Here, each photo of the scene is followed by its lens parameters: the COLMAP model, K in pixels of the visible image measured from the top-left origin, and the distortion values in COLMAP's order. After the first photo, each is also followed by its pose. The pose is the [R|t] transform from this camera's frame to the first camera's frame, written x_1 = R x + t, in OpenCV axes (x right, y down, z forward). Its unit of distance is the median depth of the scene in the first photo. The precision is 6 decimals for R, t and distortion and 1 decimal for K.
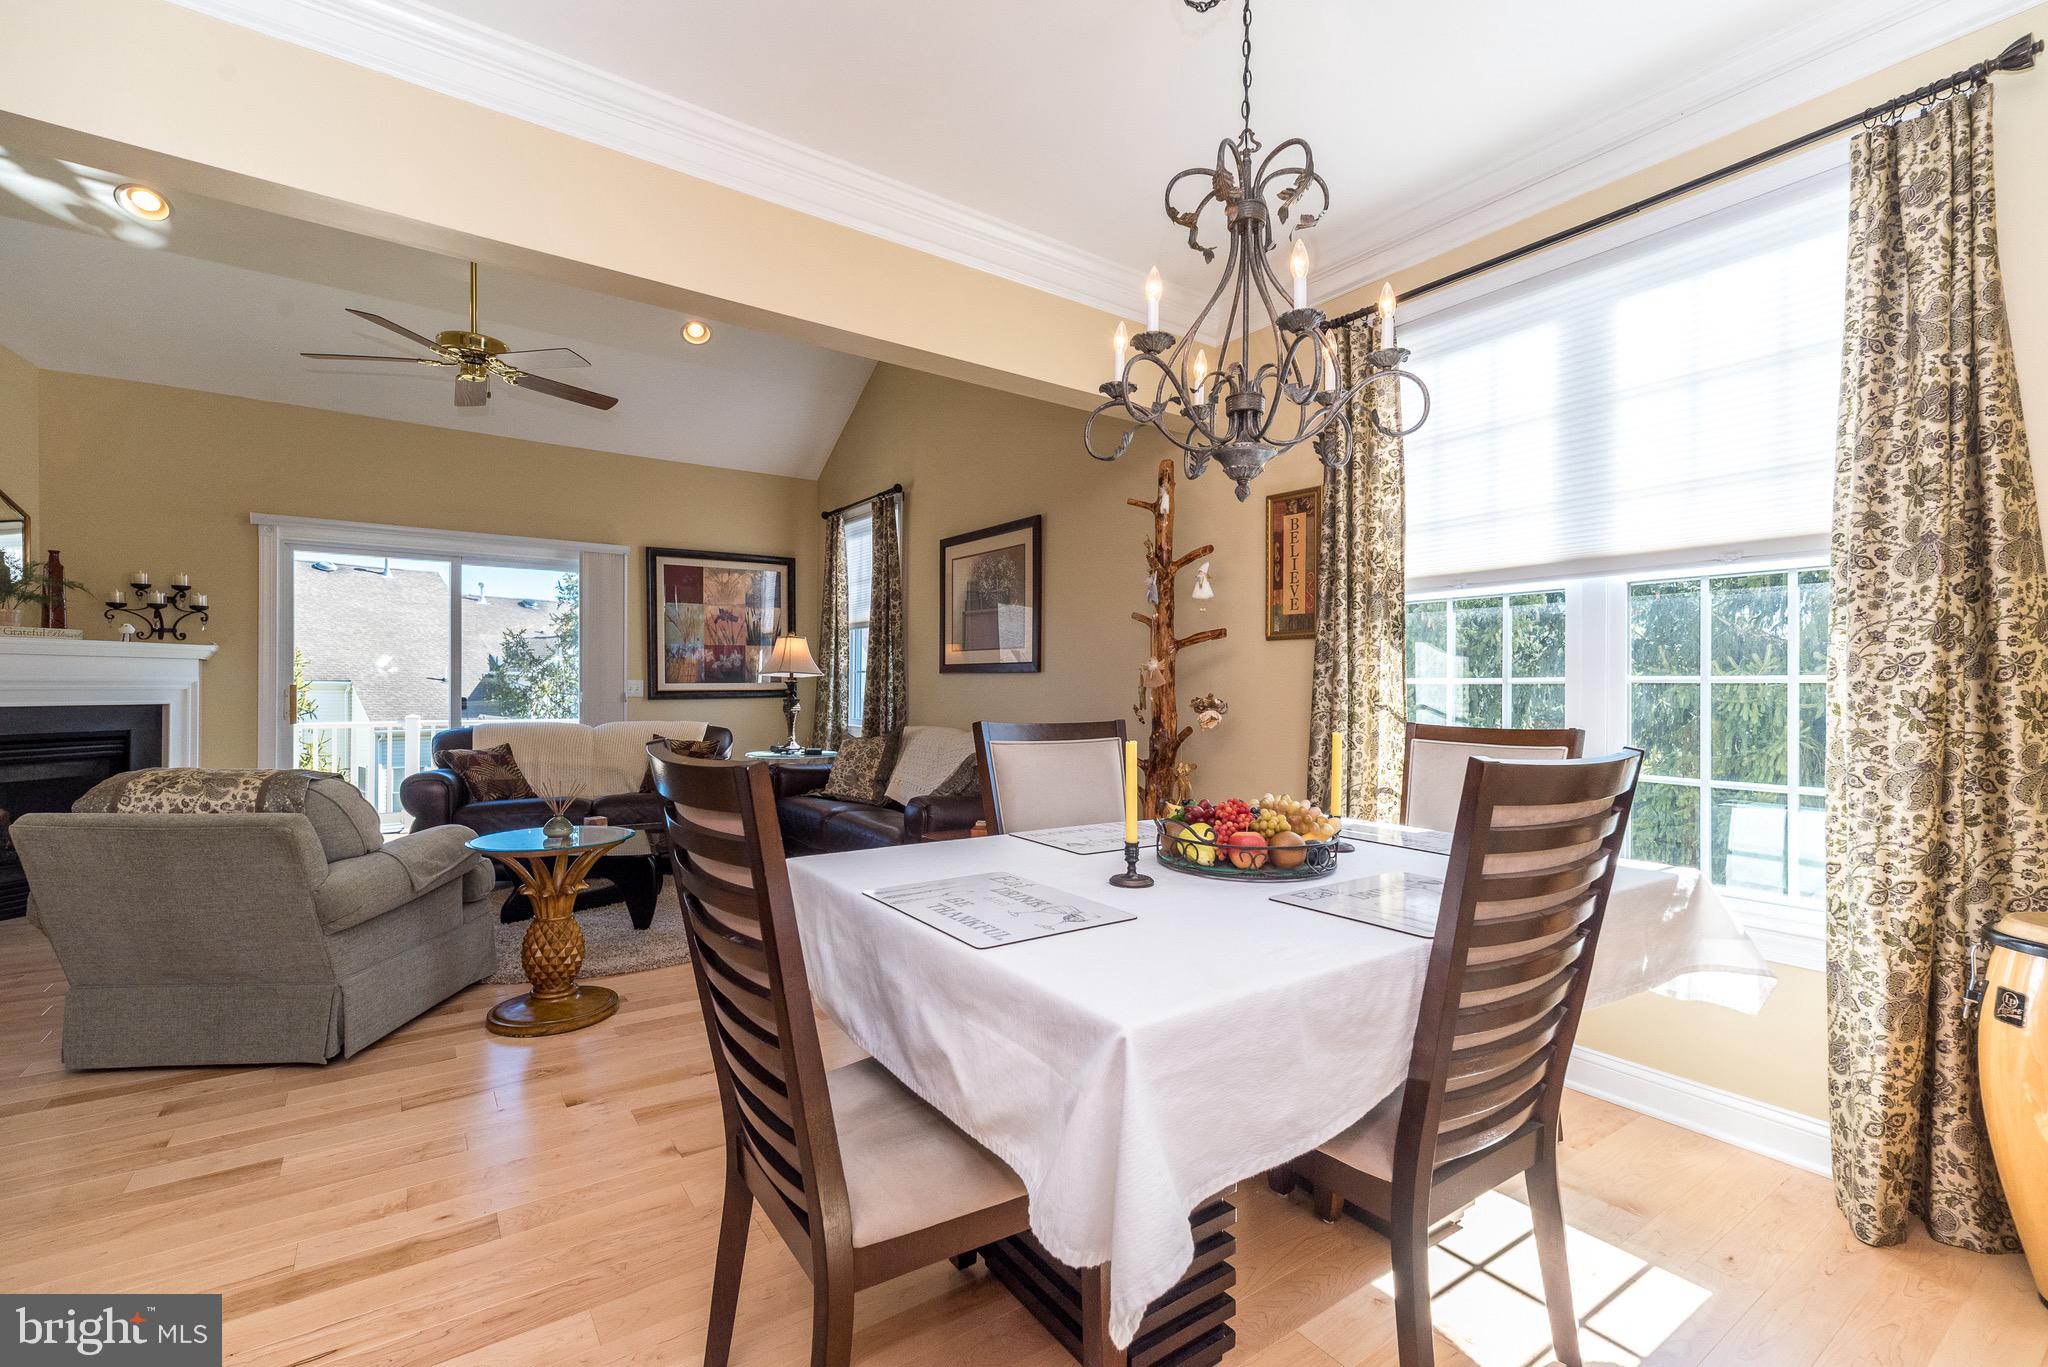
lens RADIAL K [[893.1, 0, 1032.7], [0, 893.1, 687.7], [0, 0, 1]] dist [0.006881, 0.000894]
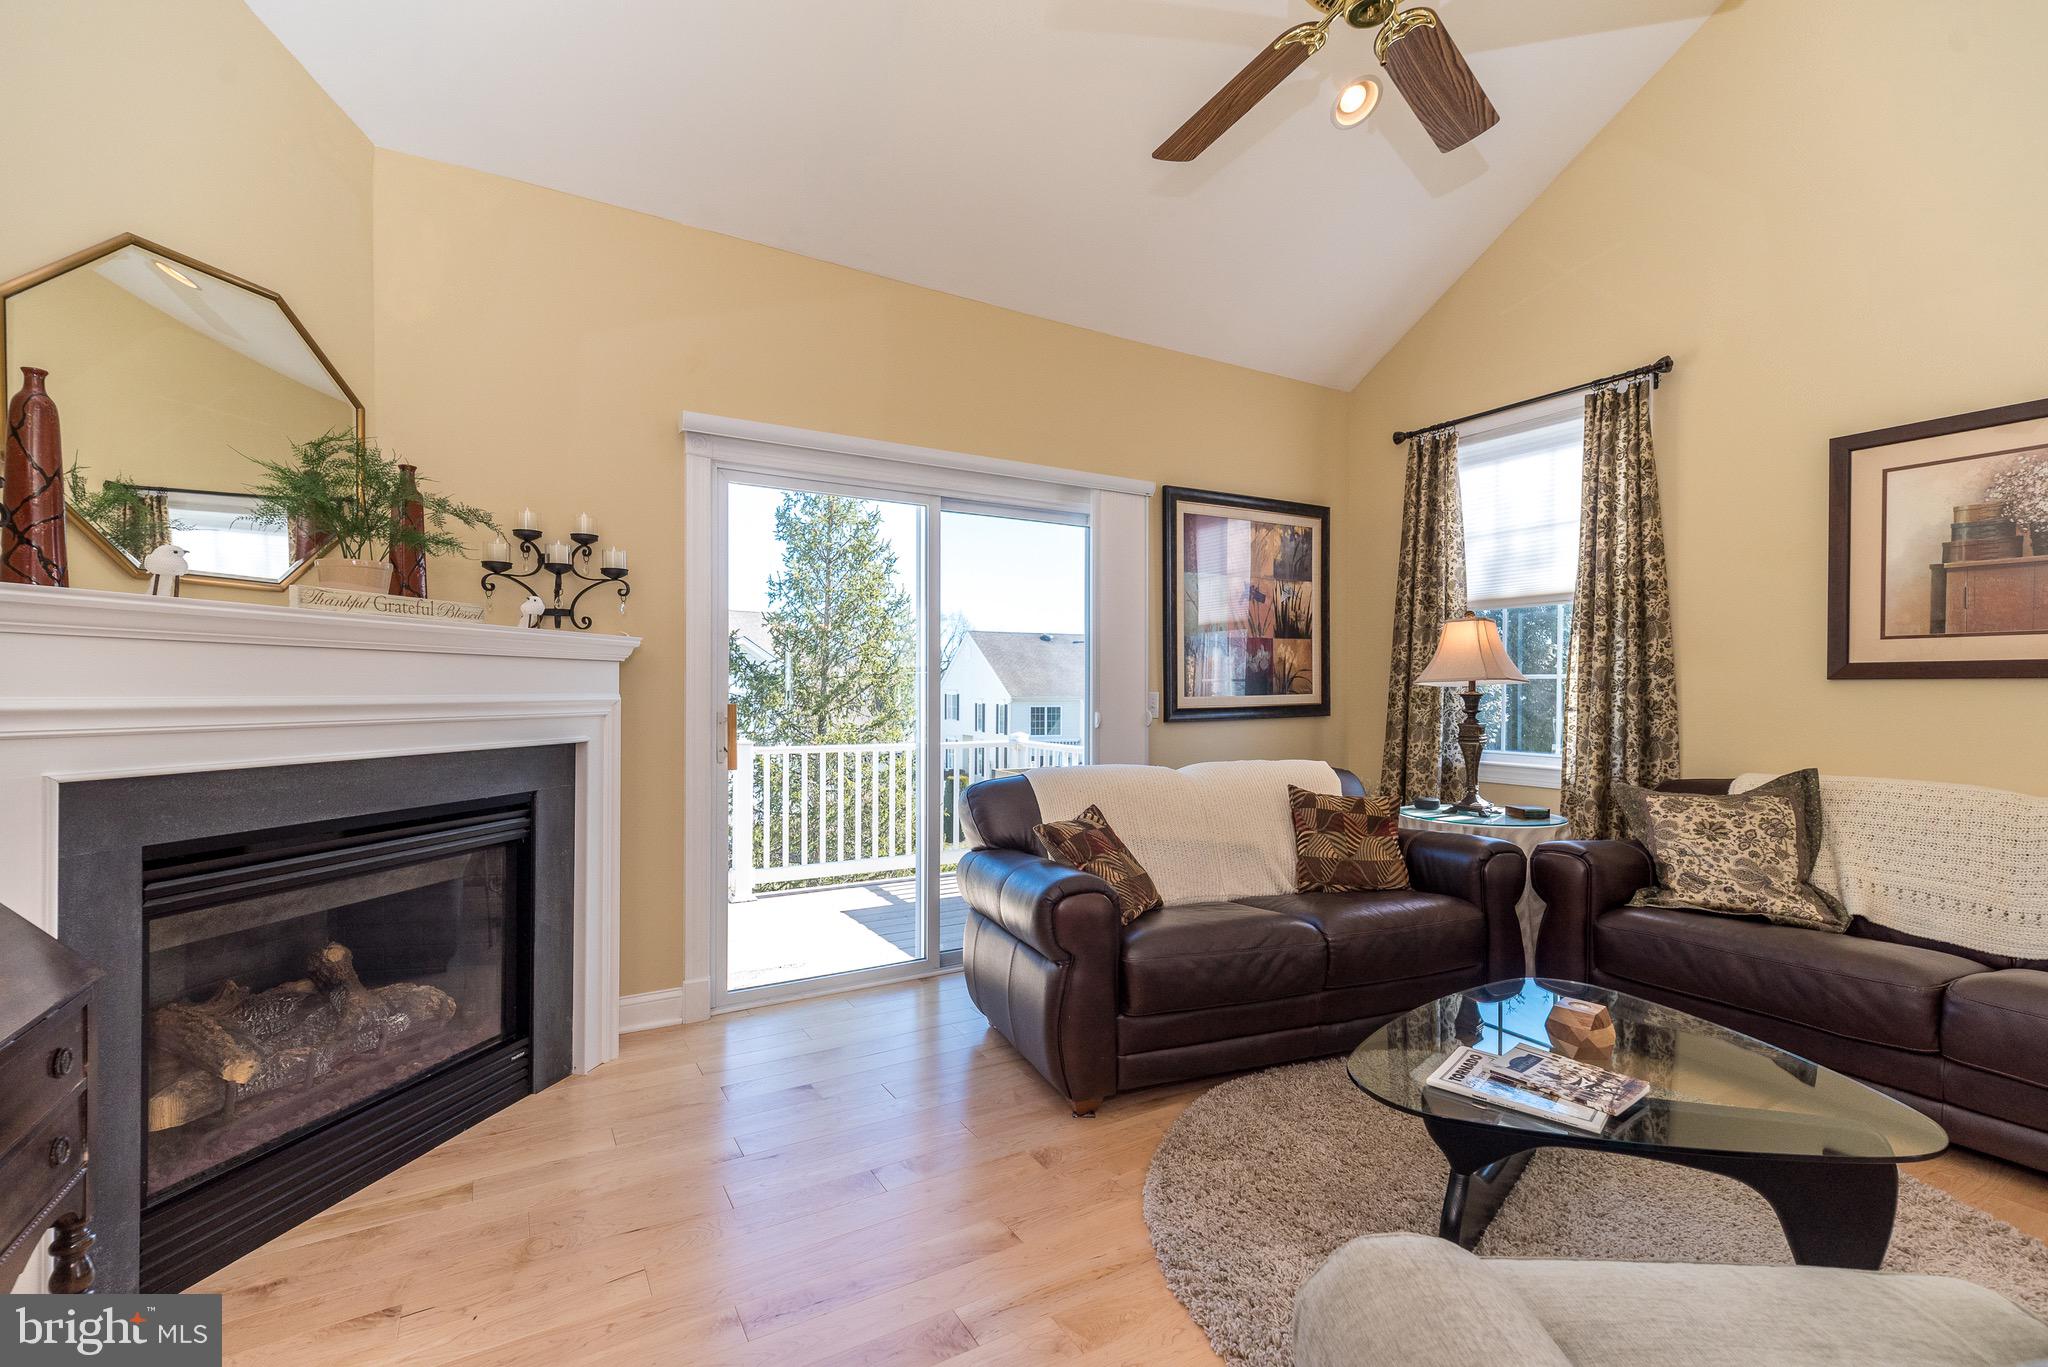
lens RADIAL K [[893.1, 0, 1028.1], [0, 893.1, 692.3], [0, 0, 1]] dist [0.006881, 0.000894]
pose [[0.996381, -0.003785, -0.084918, -0.516140], [0.003776, 0.999993, -0.000273, -0.009127], [0.084918, -0.000049, 0.996388, 0.379035]]
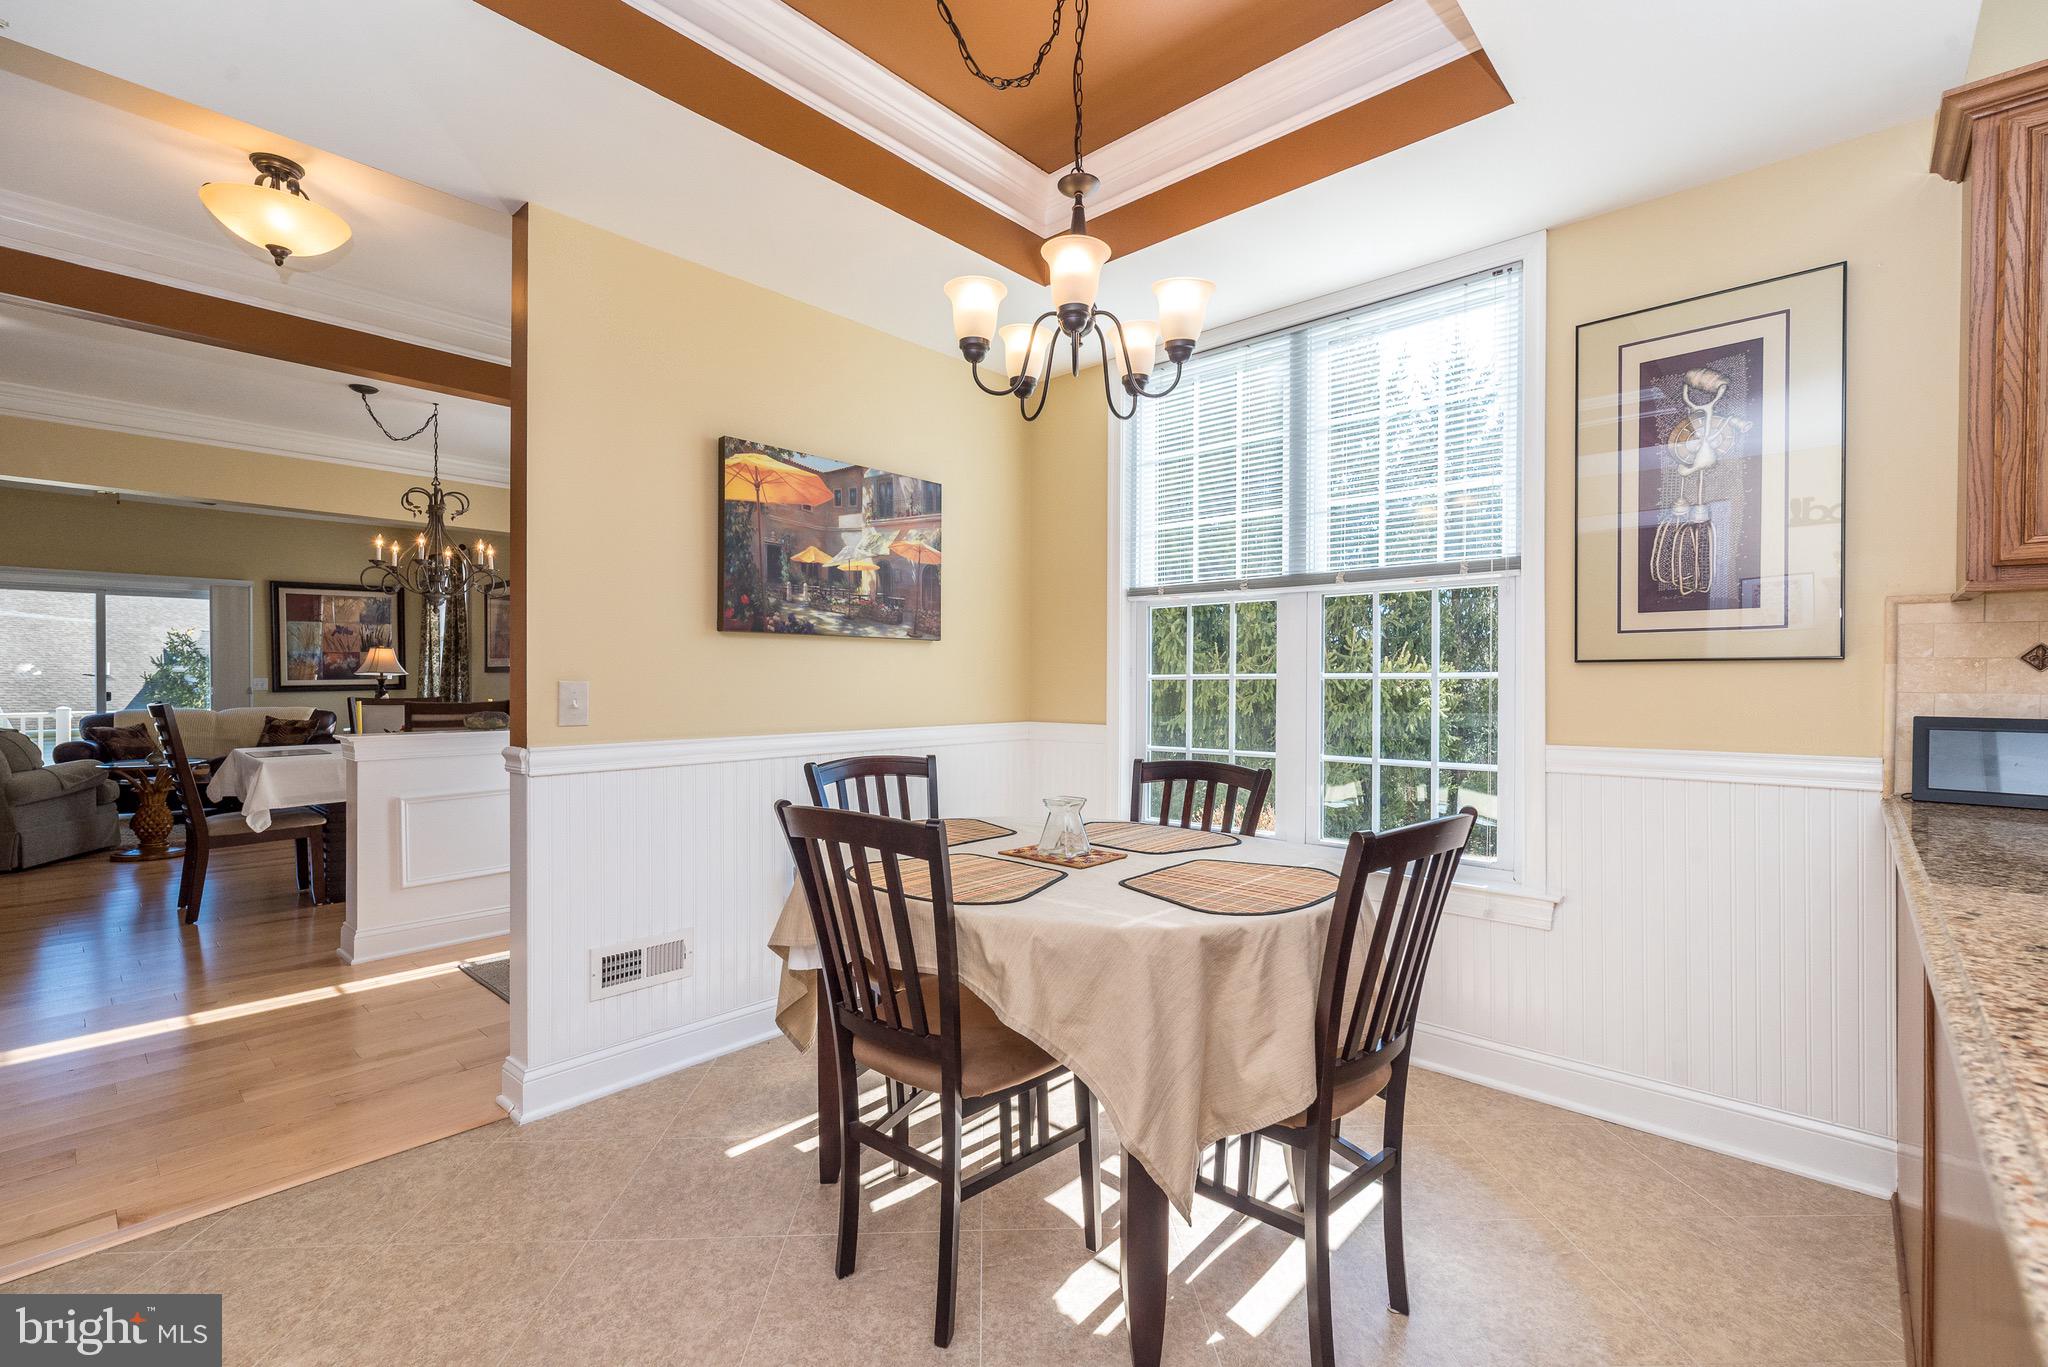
lens RADIAL K [[893.1, 0, 1032.1], [0, 893.1, 683.0], [0, 0, 1]] dist [0.006881, 0.000894]
pose [[0.977072, -0.005470, 0.212839, 0.453985], [0.004274, 0.999972, 0.006083, -0.004191], [-0.212866, -0.005034, 0.977068, -0.649677]]
